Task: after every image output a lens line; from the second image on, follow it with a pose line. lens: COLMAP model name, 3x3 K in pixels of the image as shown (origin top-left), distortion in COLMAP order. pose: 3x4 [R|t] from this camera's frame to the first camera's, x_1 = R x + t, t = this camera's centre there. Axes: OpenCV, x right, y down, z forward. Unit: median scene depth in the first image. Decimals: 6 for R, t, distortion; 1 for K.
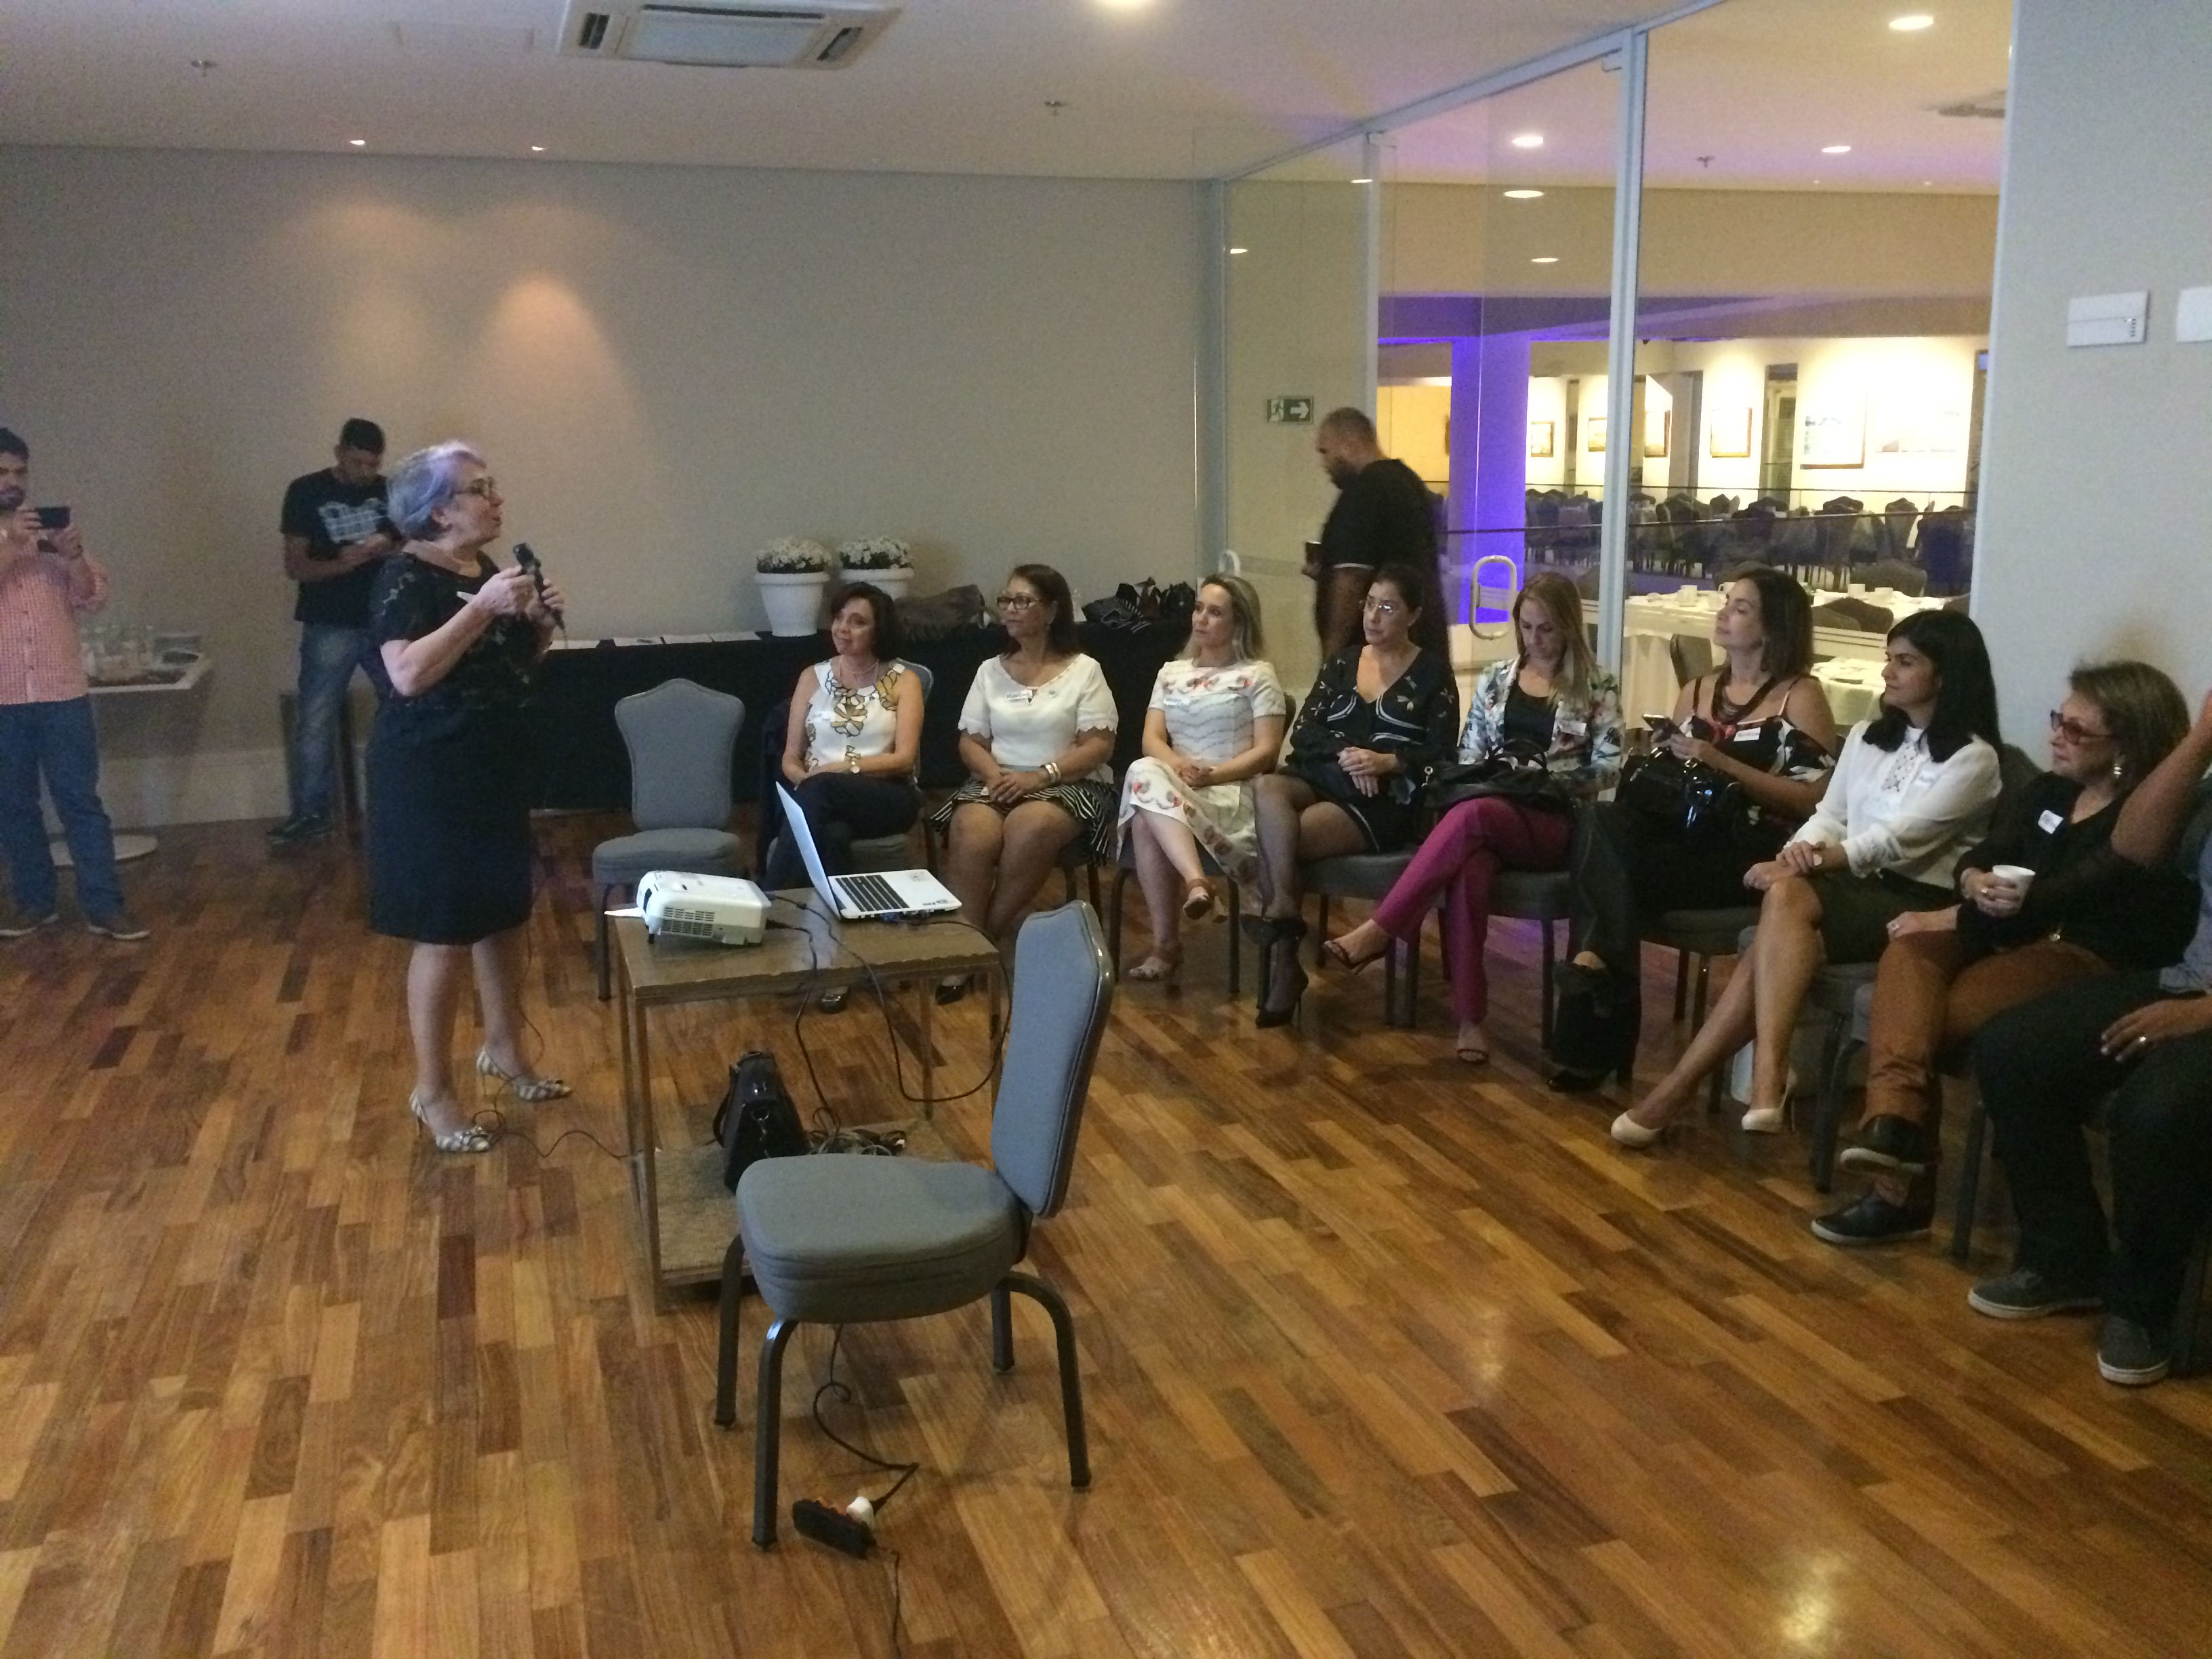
lens RADIAL K [[1885.9, 0, 1106.0], [0, 1885.9, 829.5], [0, 0, 1]] dist [0.084043, -0.145103]
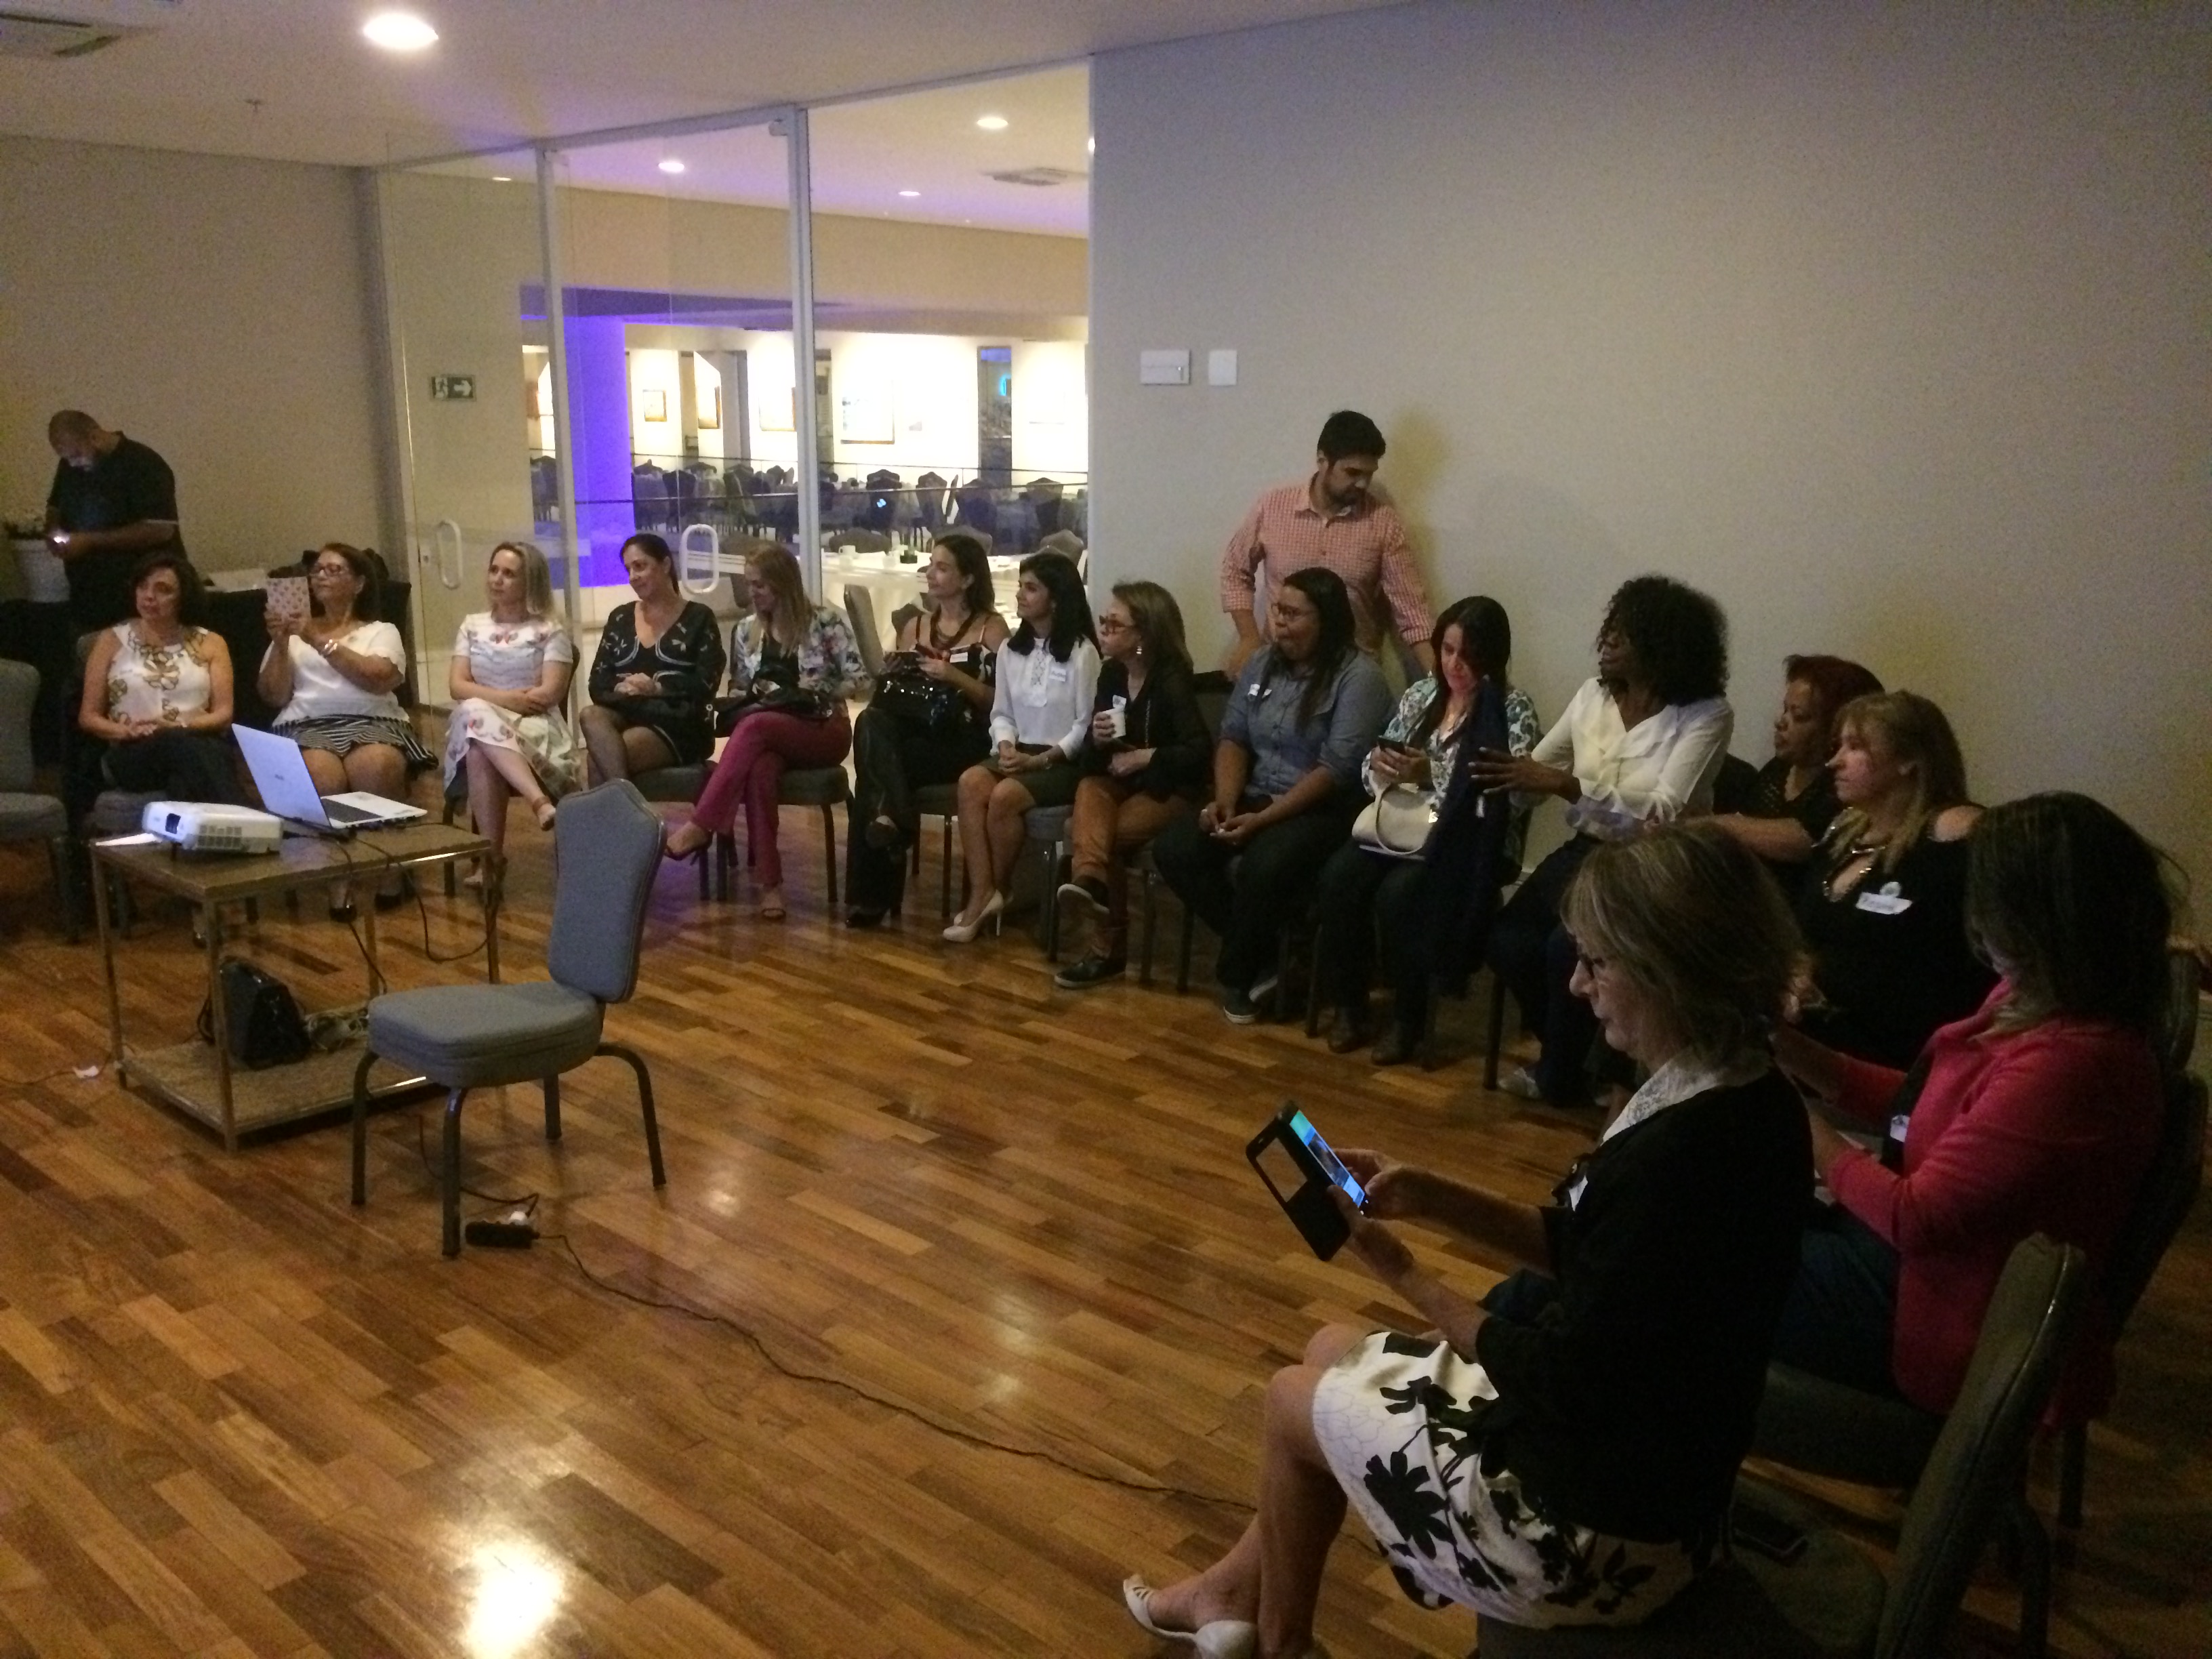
lens RADIAL K [[1885.9, 0, 1106.0], [0, 1885.9, 829.5], [0, 0, 1]] dist [0.084043, -0.145103]
pose [[0.874512, -0.083188, 0.477817, -0.242839], [0.074082, 0.996531, 0.037910, 0.031703], [-0.479313, 0.002245, 0.877641, -0.264880]]
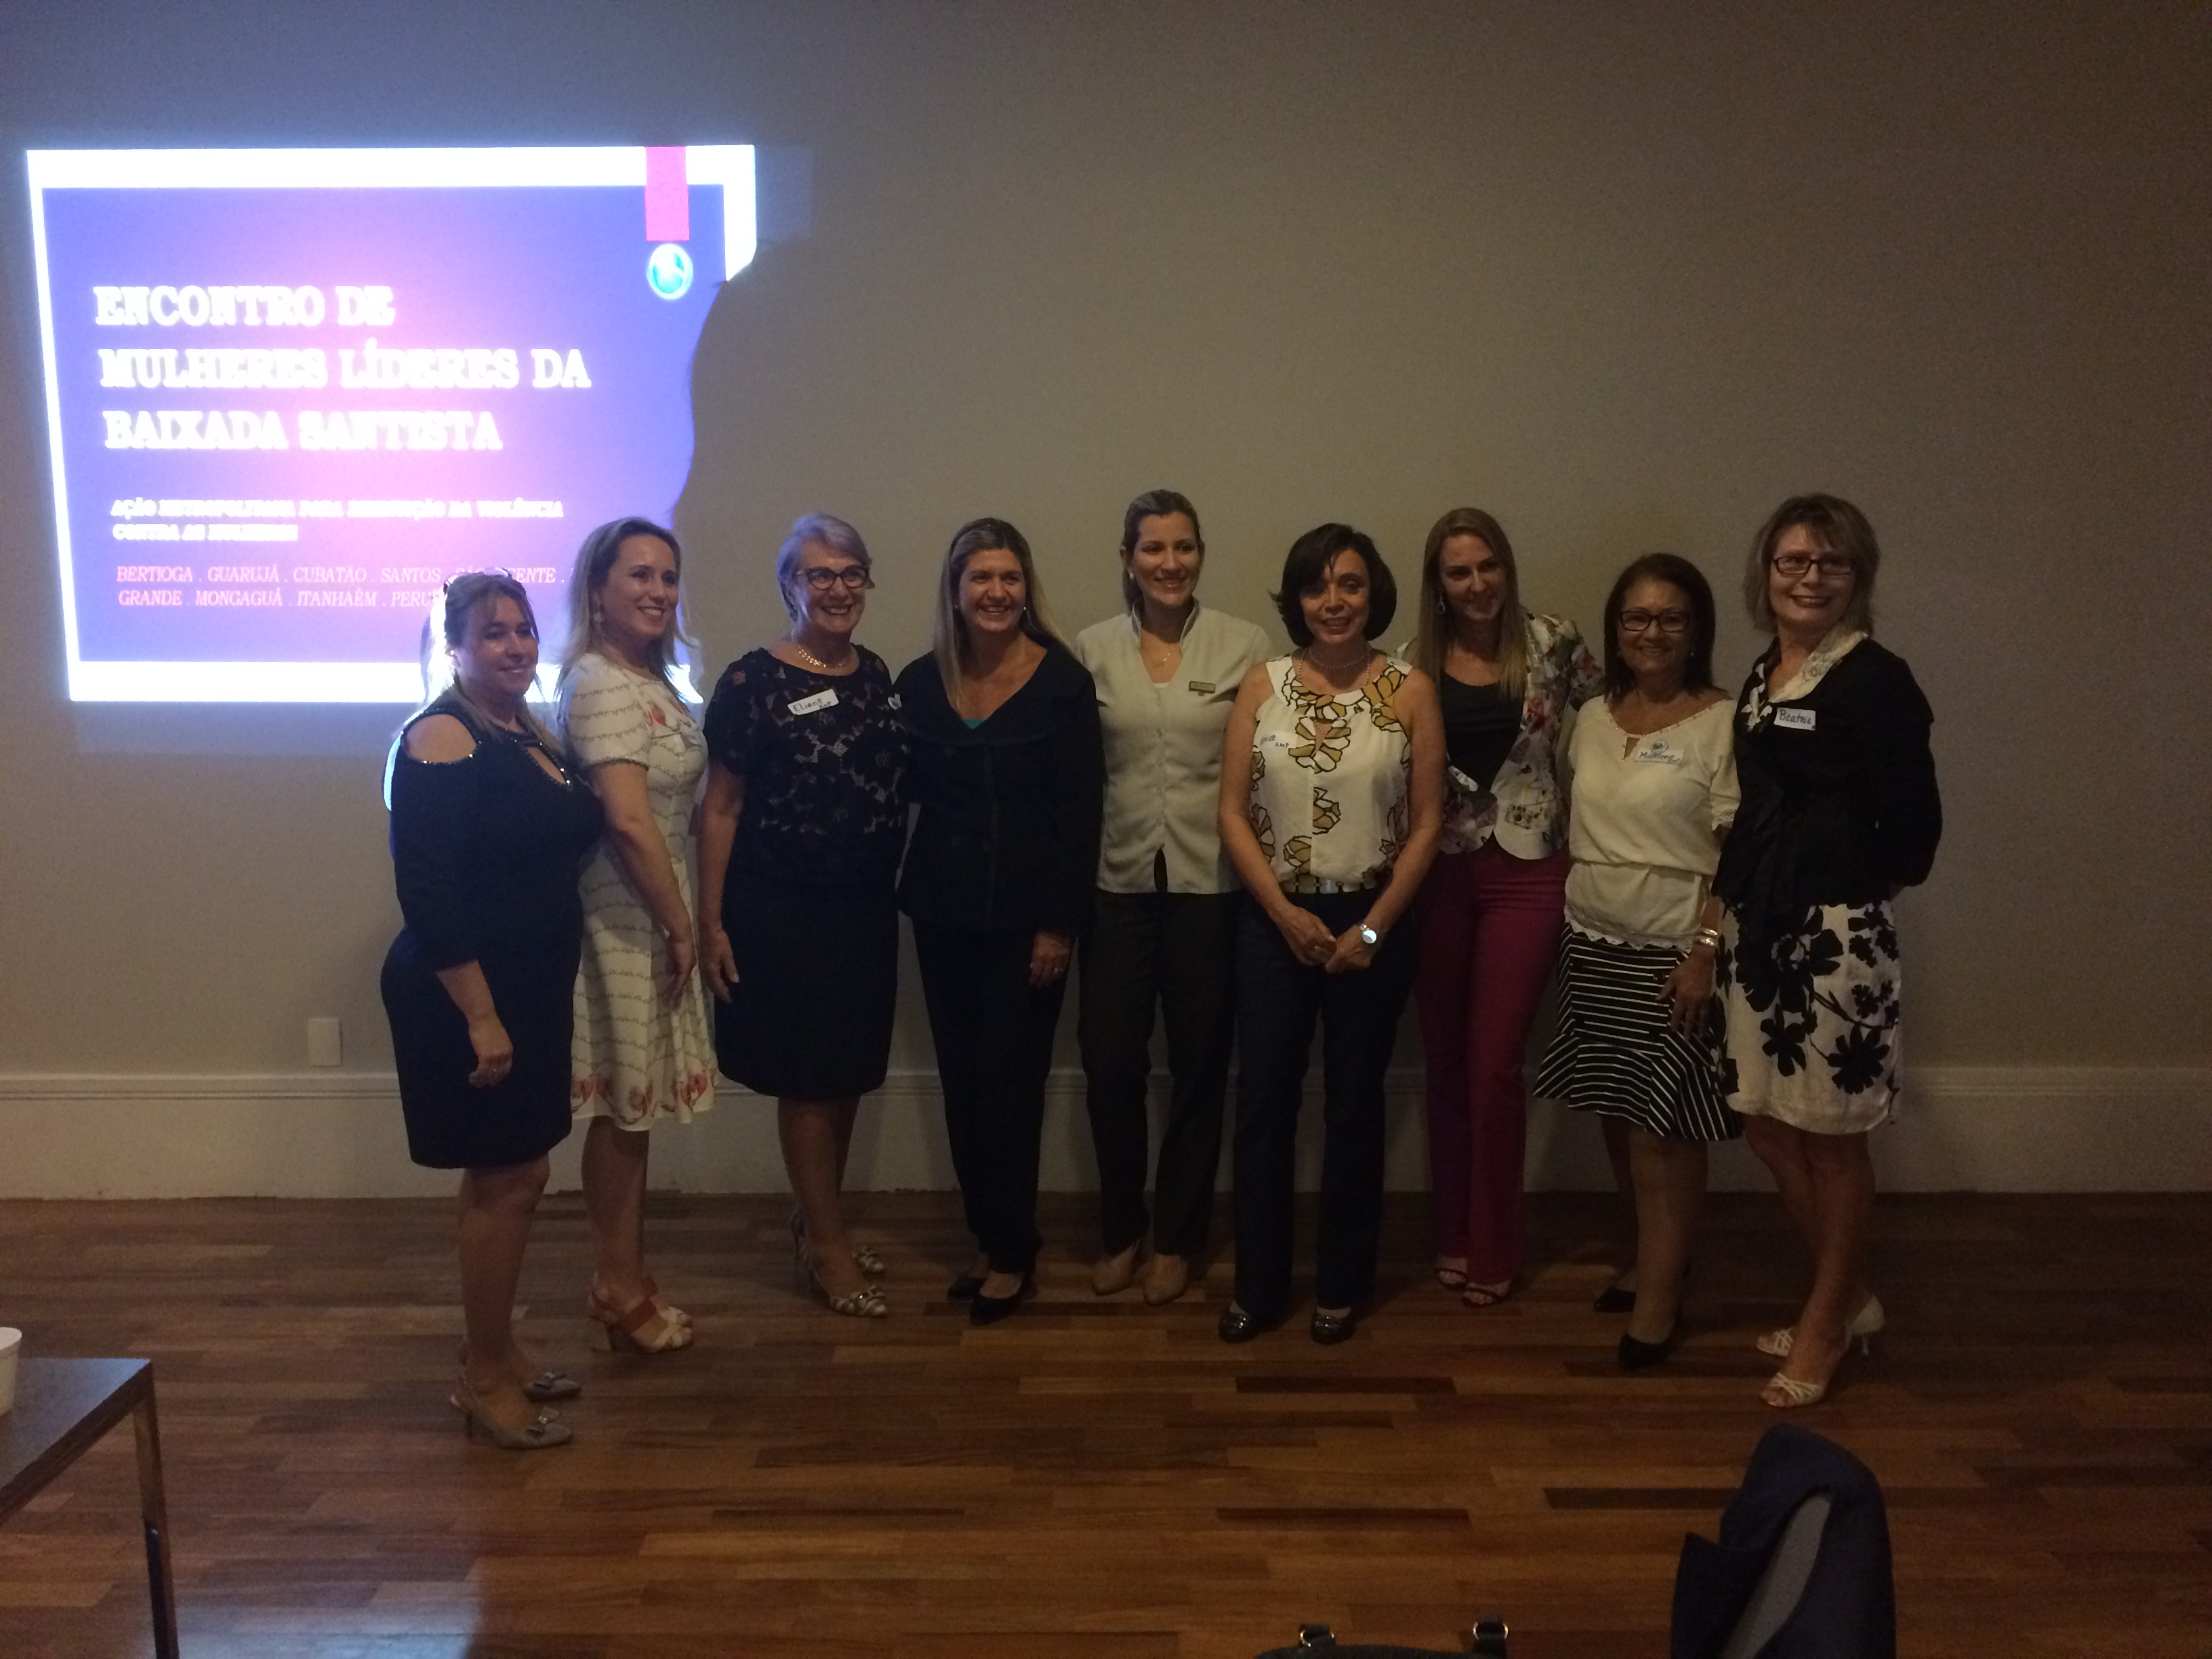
lens RADIAL K [[1885.9, 0, 1106.0], [0, 1885.9, 829.5], [0, 0, 1]] dist [0.084043, -0.145103]
pose [[-0.316250, 0.168922, -0.933516, 0.131161], [-0.175415, 0.956639, 0.232532, -0.253398], [0.932317, 0.237291, -0.272906, 1.203701]]
